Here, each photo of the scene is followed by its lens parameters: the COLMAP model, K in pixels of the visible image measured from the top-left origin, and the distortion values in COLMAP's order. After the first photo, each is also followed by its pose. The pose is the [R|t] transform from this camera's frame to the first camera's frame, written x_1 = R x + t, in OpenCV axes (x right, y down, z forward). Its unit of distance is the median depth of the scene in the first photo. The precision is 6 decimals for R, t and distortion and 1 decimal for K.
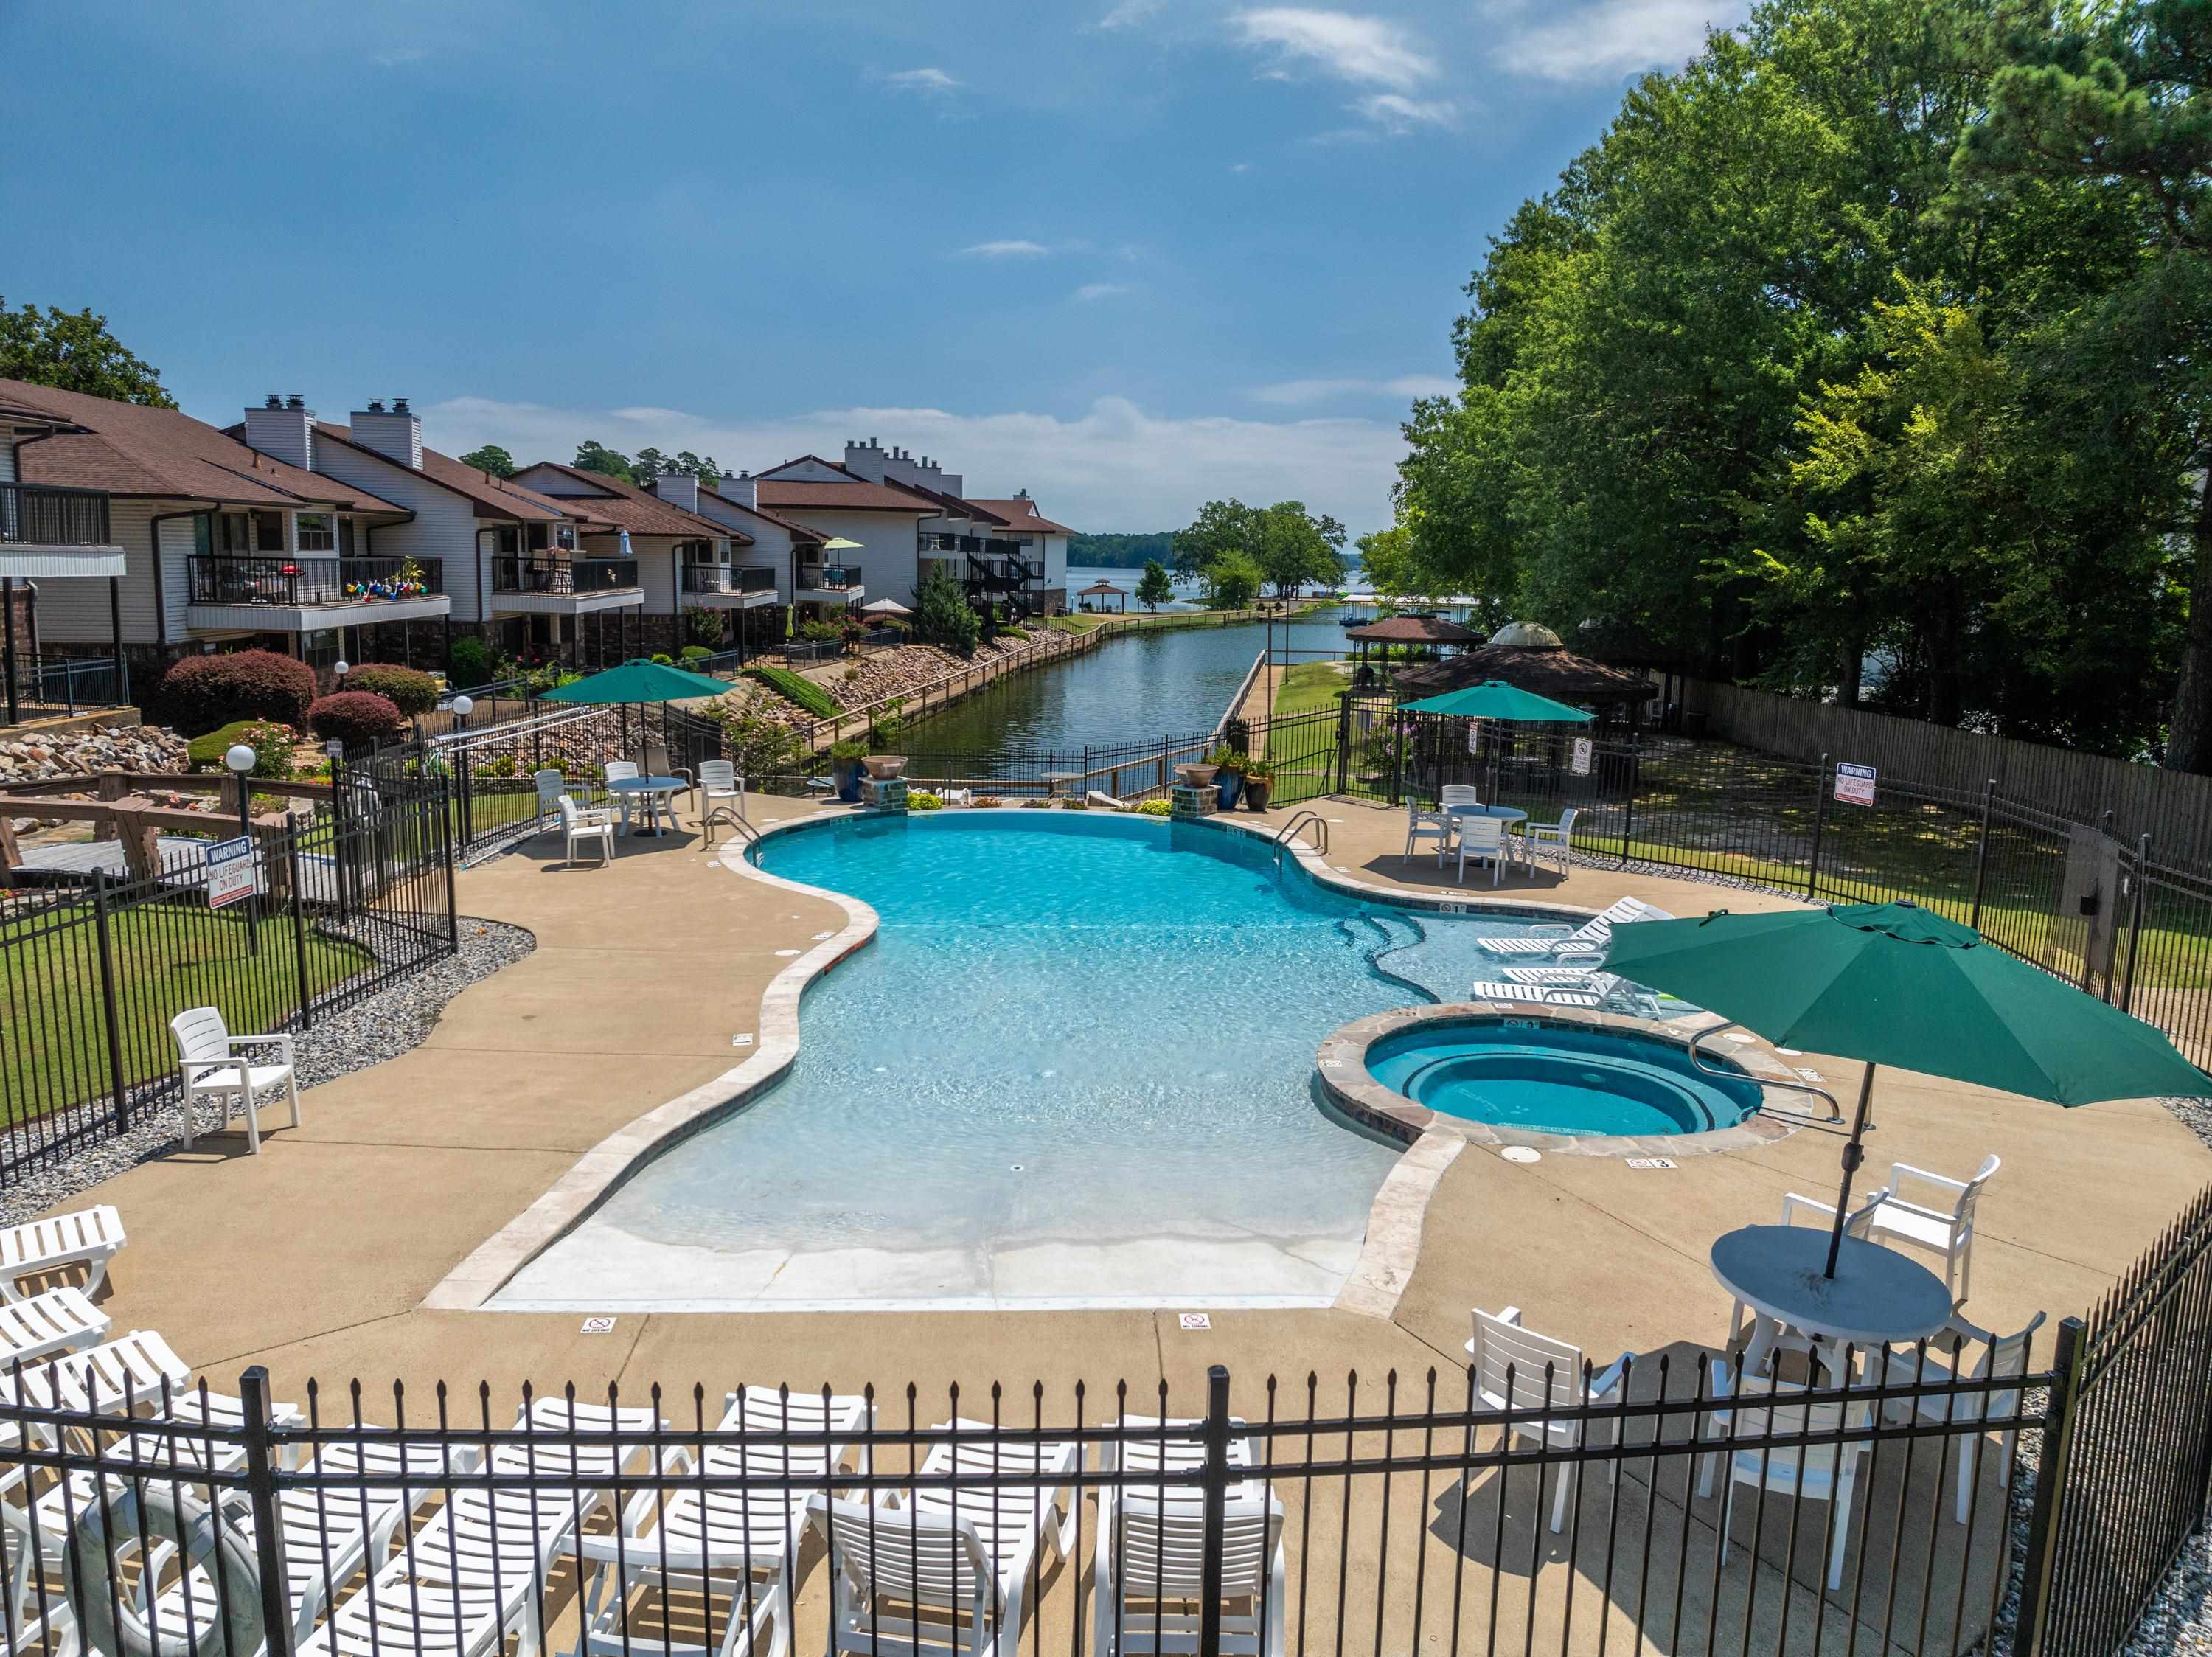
lens RADIAL K [[1661.7, 0, 1106.0], [0, 1661.7, 828.5], [0, 0, 1]] dist [-0.045744, 0.002744]
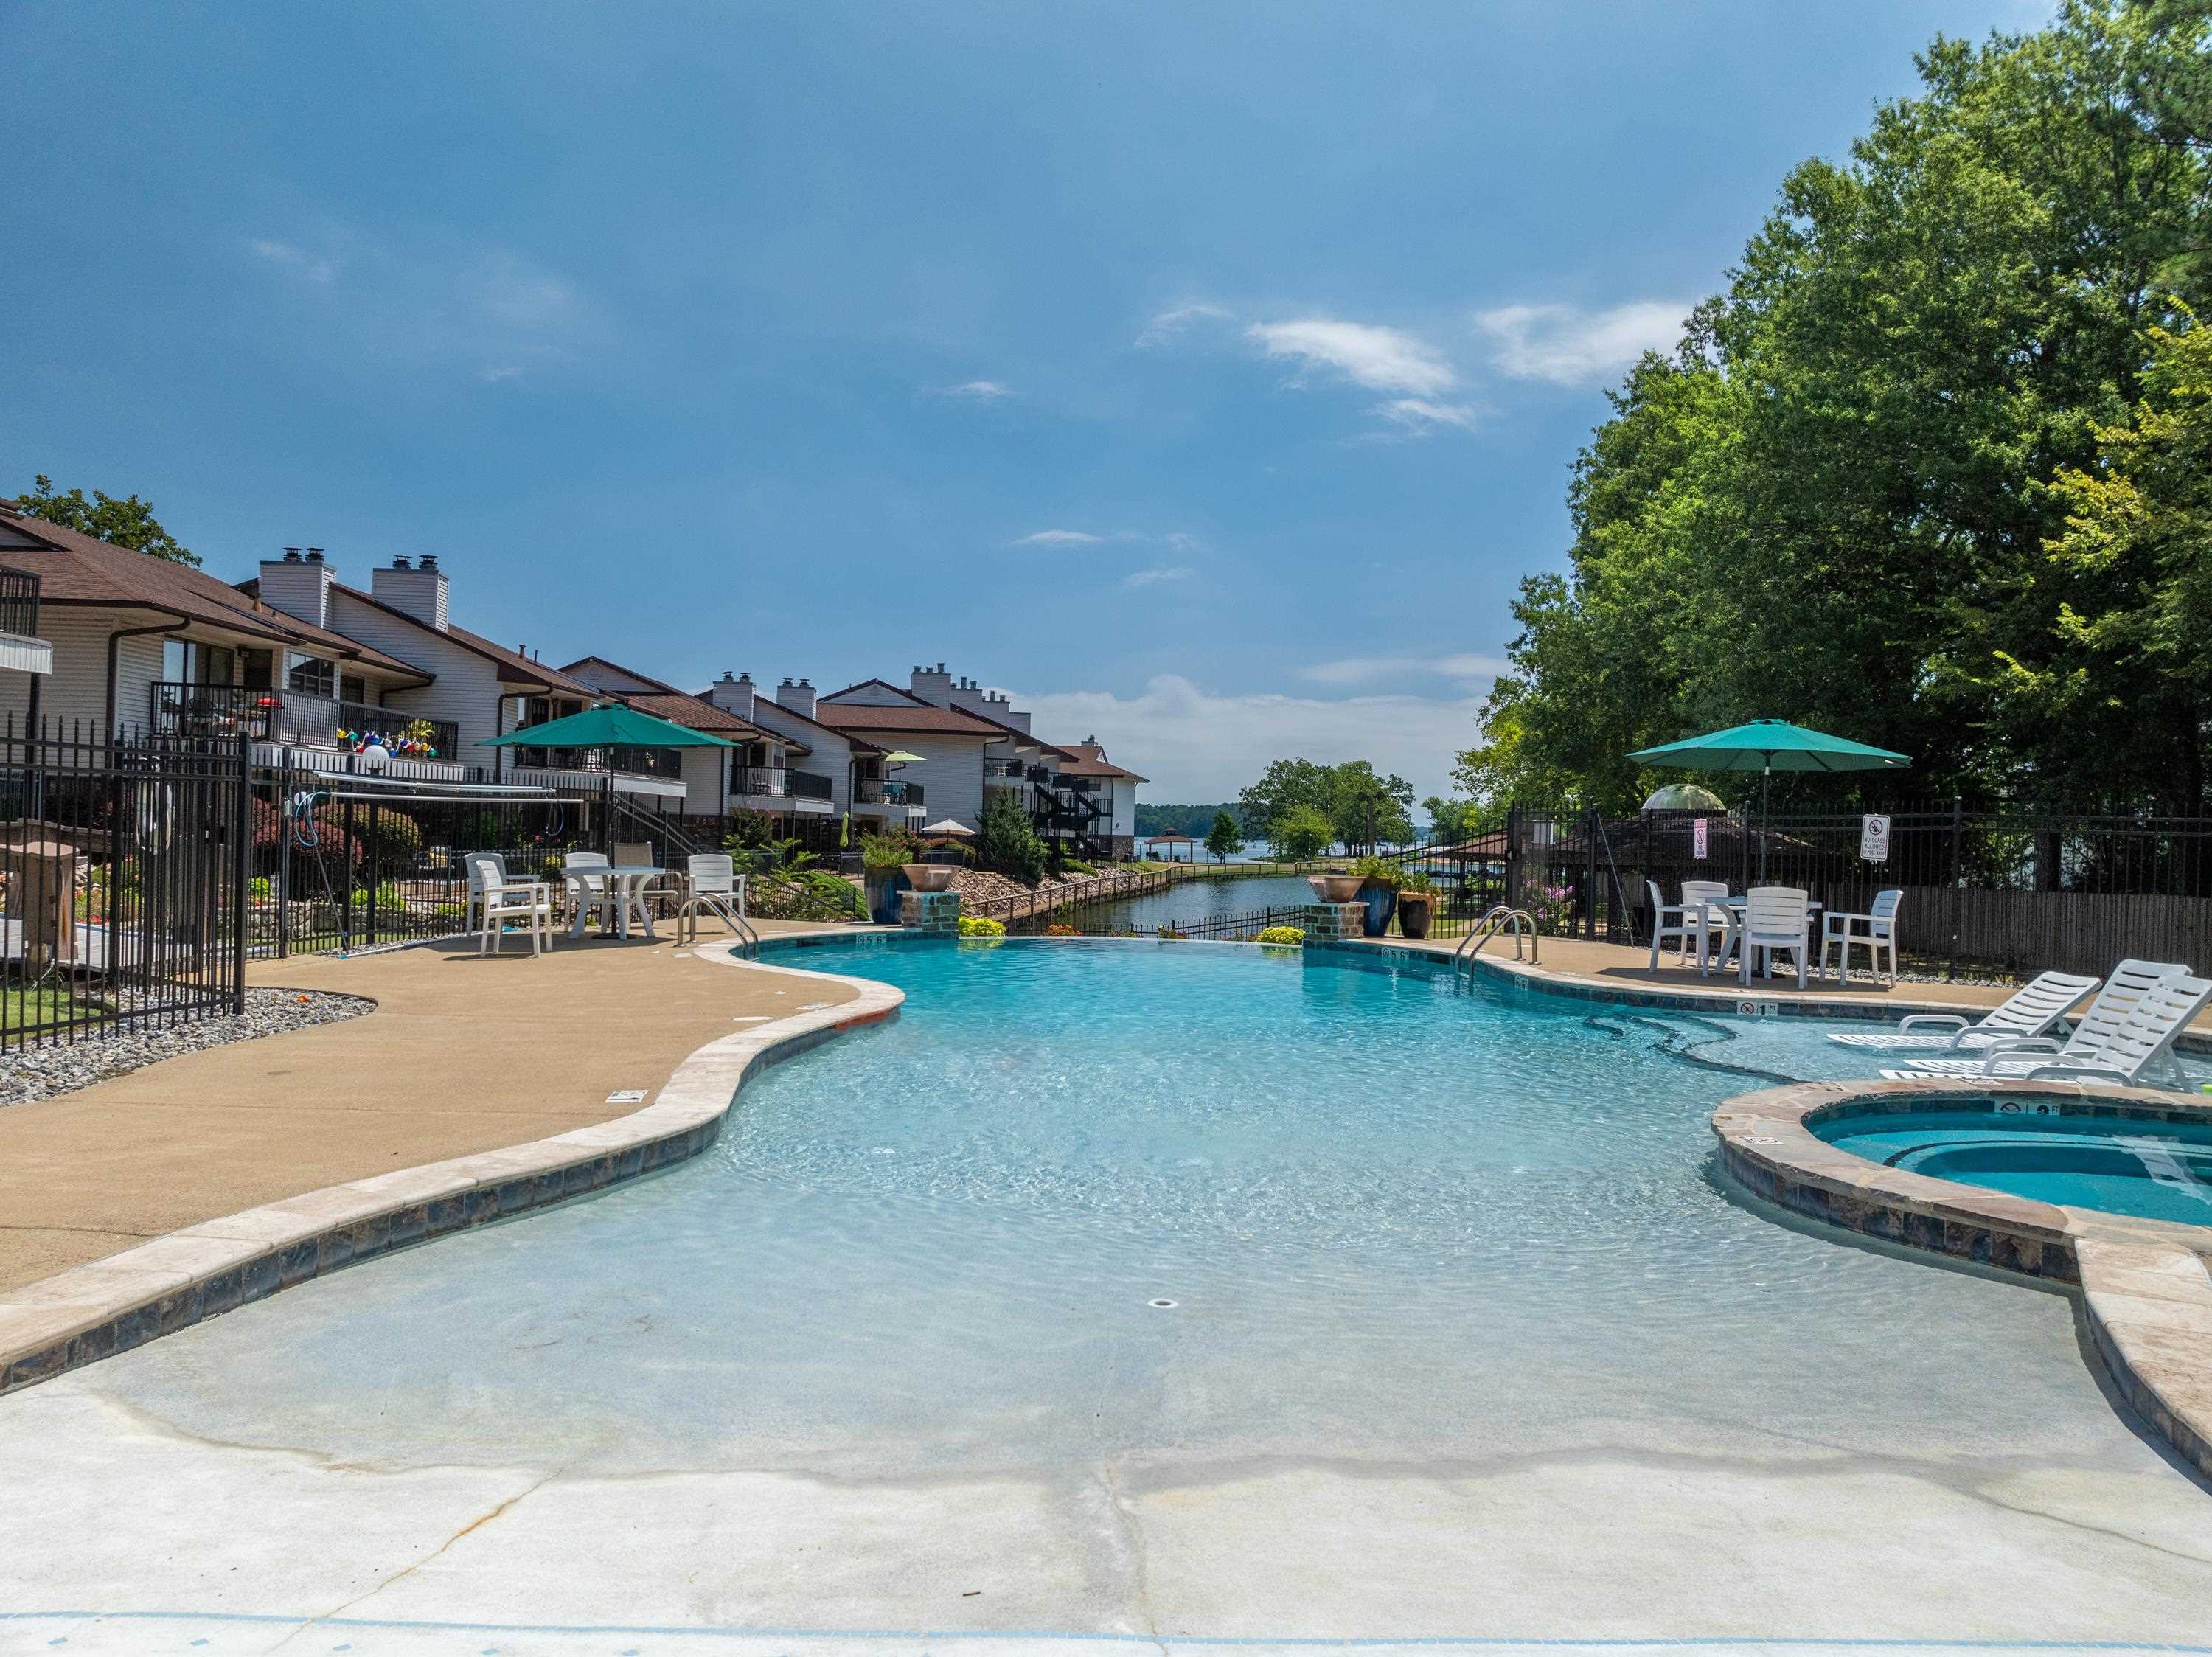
lens RADIAL K [[1574.7, 0, 1106.0], [0, 1574.7, 828.5], [0, 0, 1]] dist [-0.035536, -0.006005]
pose [[0.999386, 0.004757, -0.034723, -0.014340], [-0.011136, 0.982503, -0.185912, 0.041590], [0.033231, 0.186184, 0.981953, 0.150764]]
